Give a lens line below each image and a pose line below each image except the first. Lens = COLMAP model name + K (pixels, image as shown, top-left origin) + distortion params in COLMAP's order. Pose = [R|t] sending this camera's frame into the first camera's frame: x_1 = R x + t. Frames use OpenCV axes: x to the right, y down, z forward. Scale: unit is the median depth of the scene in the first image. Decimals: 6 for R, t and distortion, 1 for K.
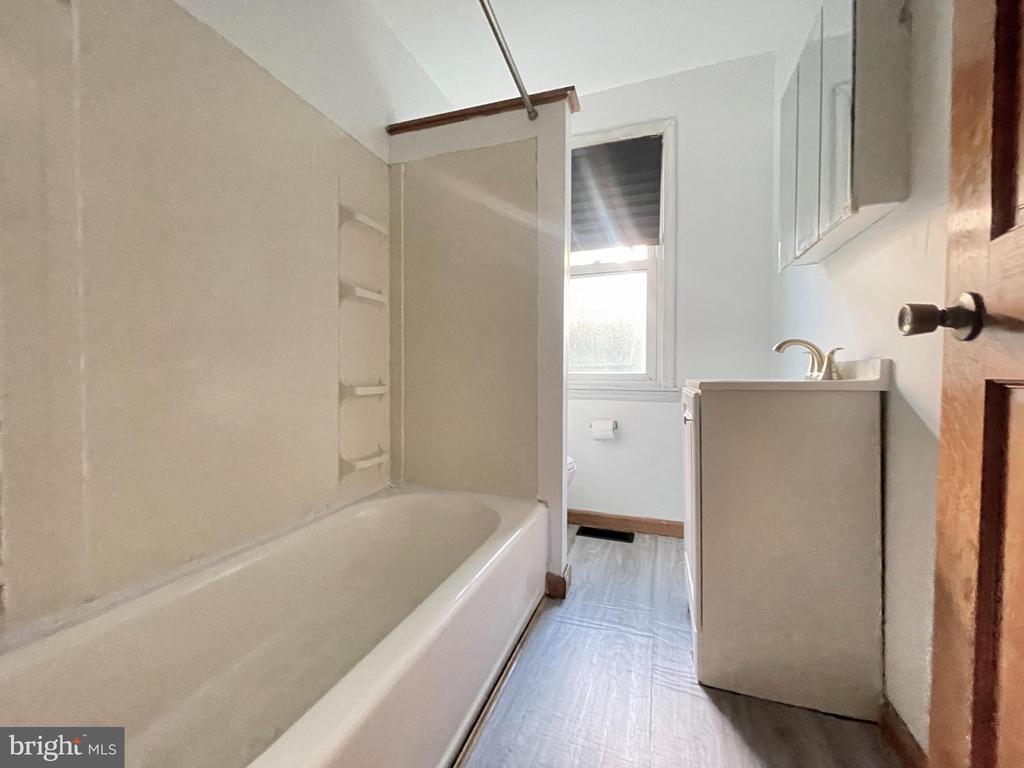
lens RADIAL K [[424.2, 0, 512.0], [0, 424.2, 384.0], [0, 0, 1]] dist [-0.012547, 0.000113]
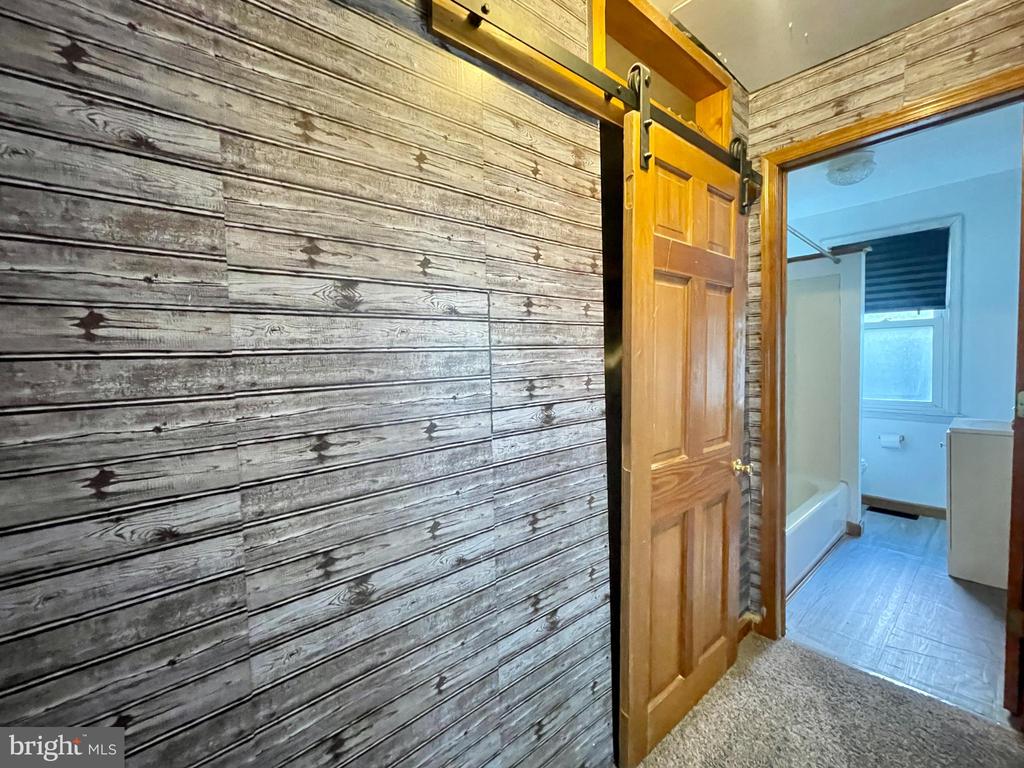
lens RADIAL K [[424.2, 0, 512.0], [0, 424.2, 384.0], [0, 0, 1]] dist [-0.012547, 0.000113]
pose [[0.855115, -0.002920, -0.518430, -0.151349], [0.023505, 0.999174, 0.033142, -0.164805], [0.517905, -0.040526, 0.854478, -0.897464]]
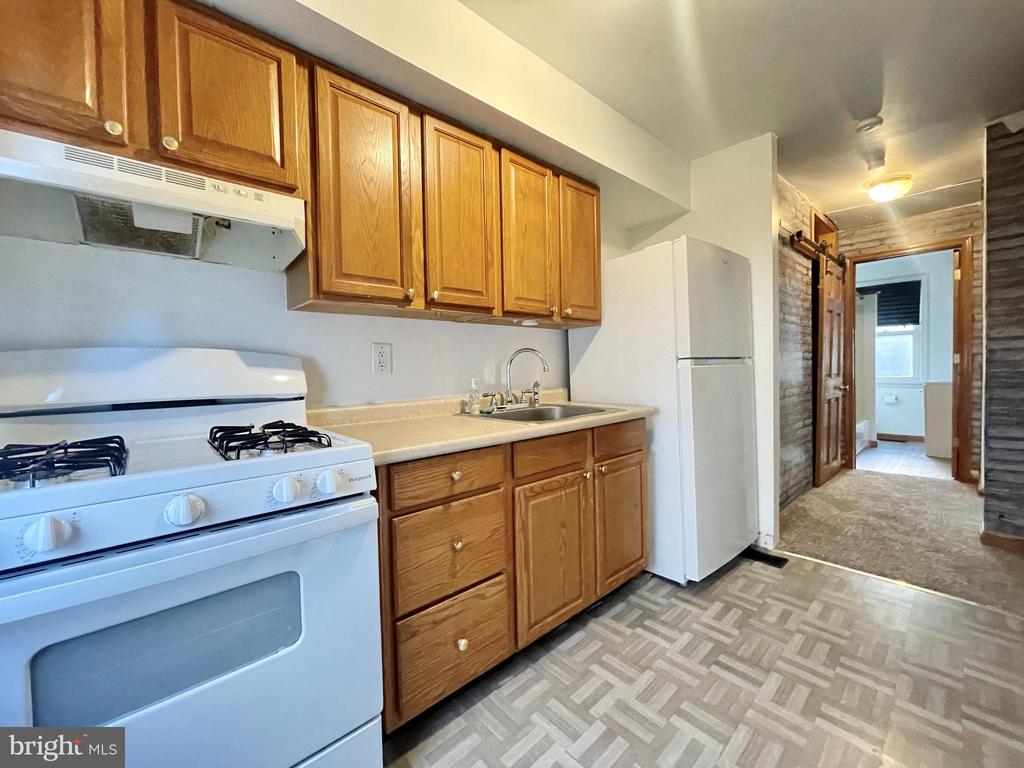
lens RADIAL K [[414.7, 0, 512.0], [0, 414.7, 384.0], [0, 0, 1]] dist [0.000696, 0.000102]
pose [[0.874335, -0.009781, -0.485225, -0.548795], [0.014127, 0.999886, 0.005300, -0.034002], [0.485118, -0.011489, 0.874373, -2.233885]]
